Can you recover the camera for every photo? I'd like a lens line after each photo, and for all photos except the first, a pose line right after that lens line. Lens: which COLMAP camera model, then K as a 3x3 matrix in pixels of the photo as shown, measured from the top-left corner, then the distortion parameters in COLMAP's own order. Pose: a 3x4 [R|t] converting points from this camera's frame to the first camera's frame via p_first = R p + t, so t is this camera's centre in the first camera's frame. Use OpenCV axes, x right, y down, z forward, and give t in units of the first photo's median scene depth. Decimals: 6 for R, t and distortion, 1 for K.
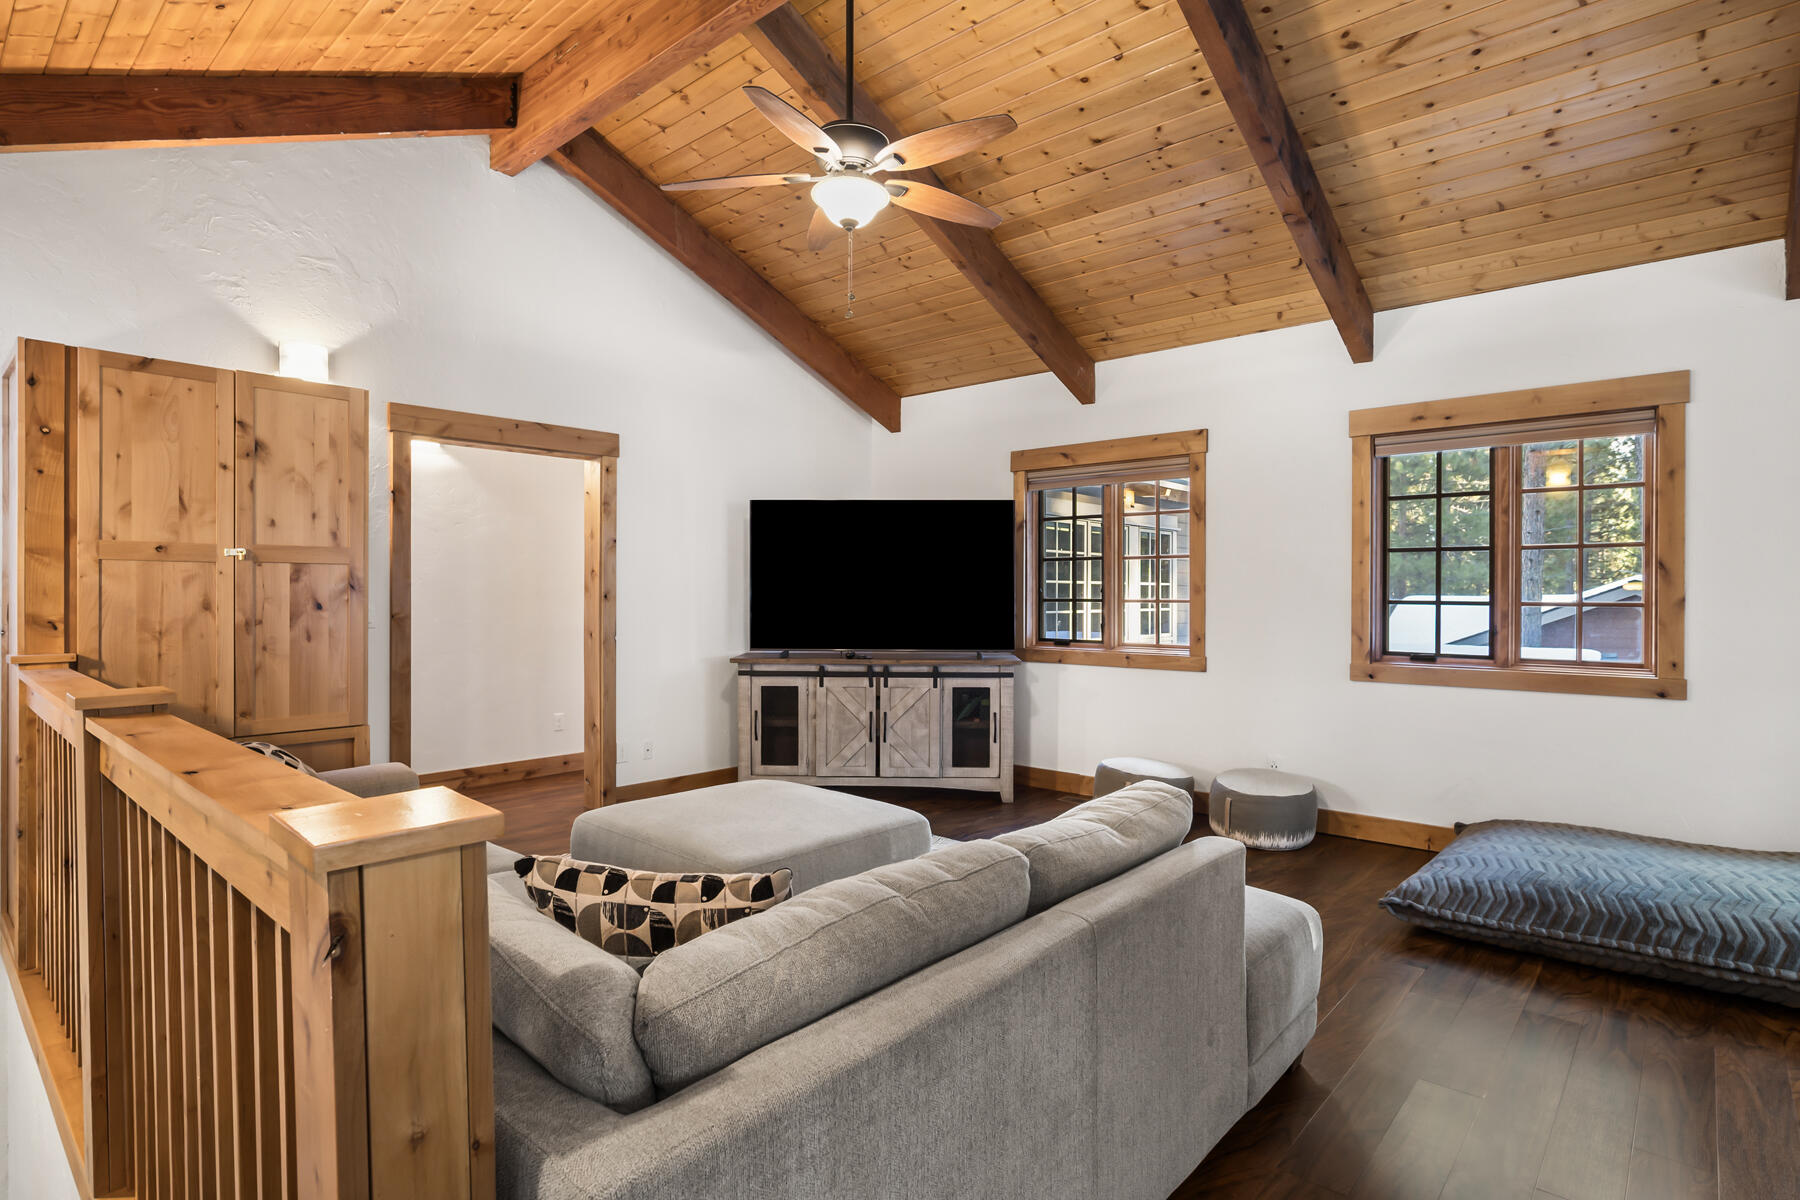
lens RADIAL K [[916.2, 0, 903.2], [0, 916.2, 606.0], [0, 0, 1]] dist [-0.019153, 0.007633]
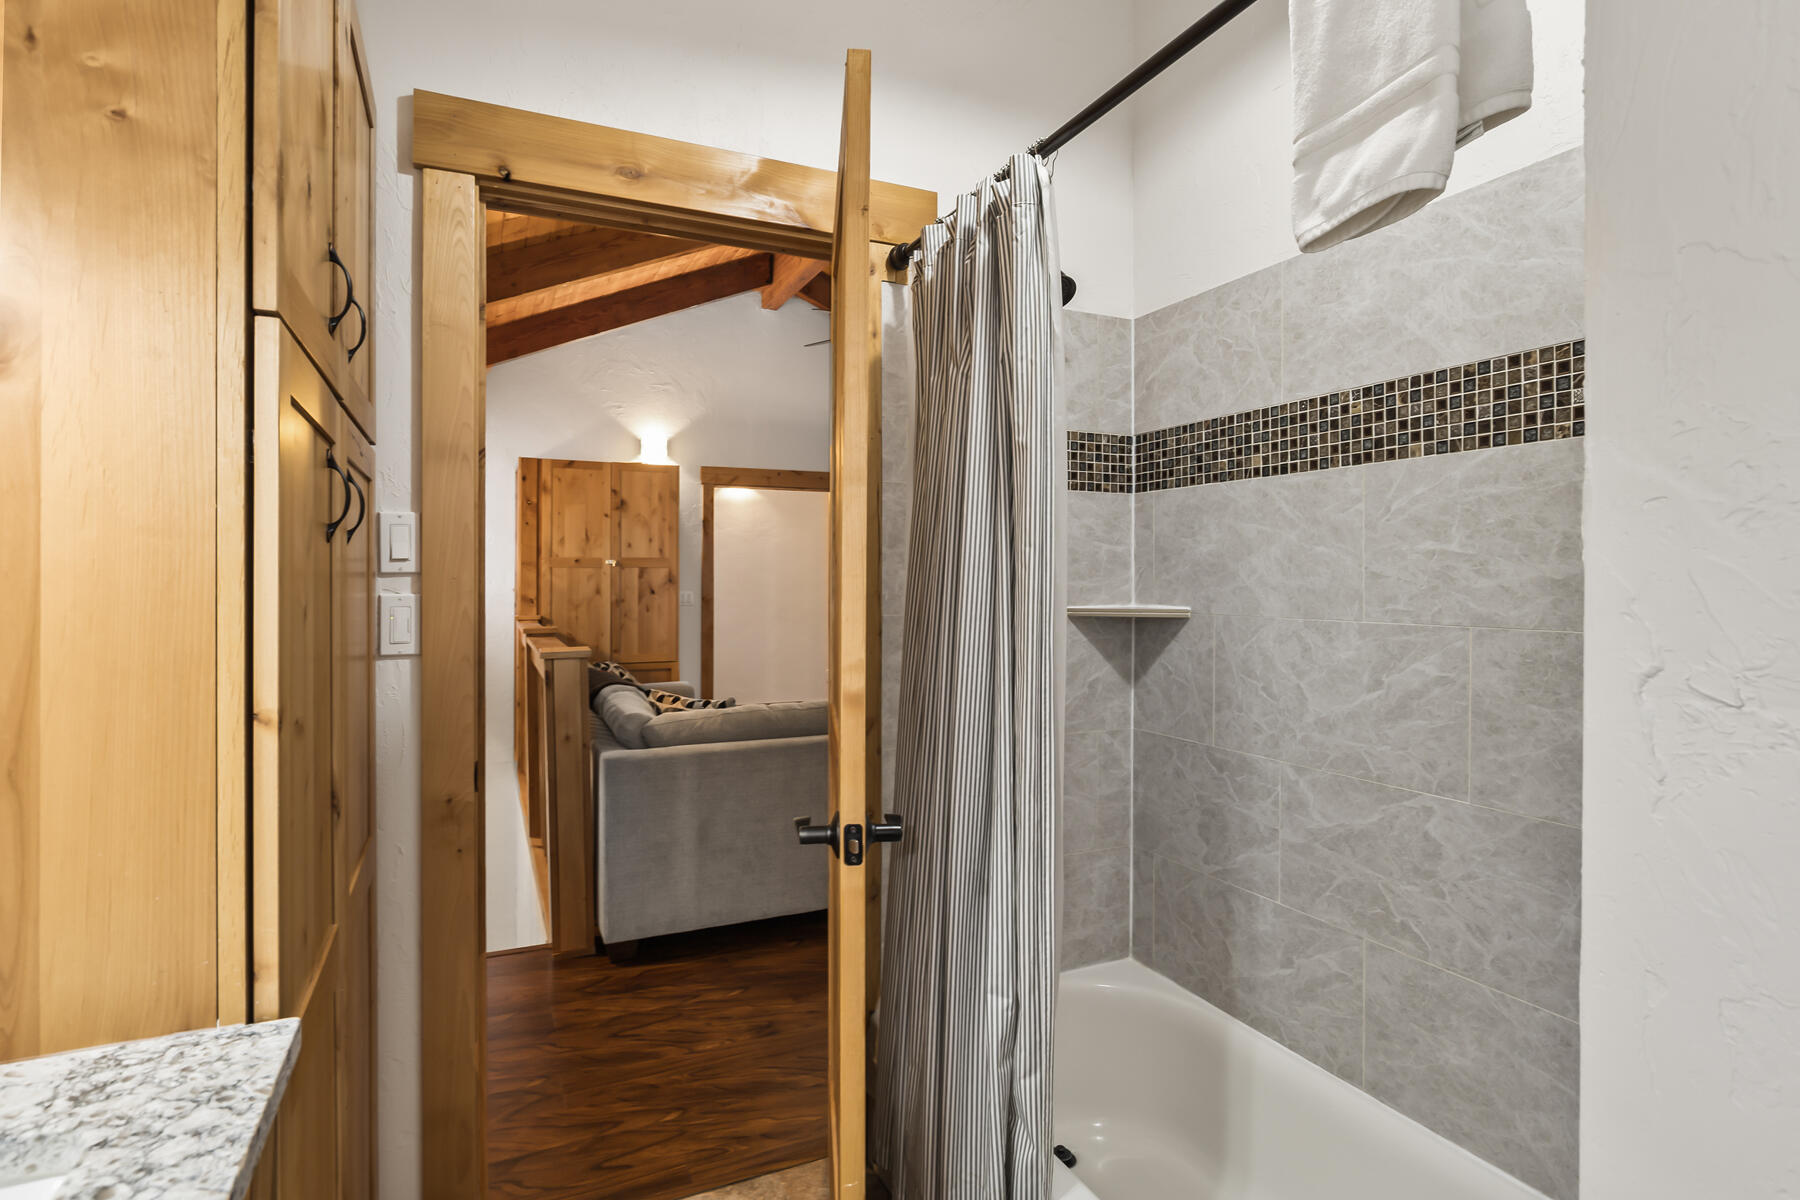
lens RADIAL K [[916.2, 0, 898.7], [0, 916.2, 593.3], [0, 0, 1]] dist [-0.019153, 0.007633]
pose [[0.915819, 0.003544, -0.401575, 0.524049], [-0.004093, 0.999991, -0.000509, 0.002105], [0.401569, 0.002109, 0.915826, -0.443836]]
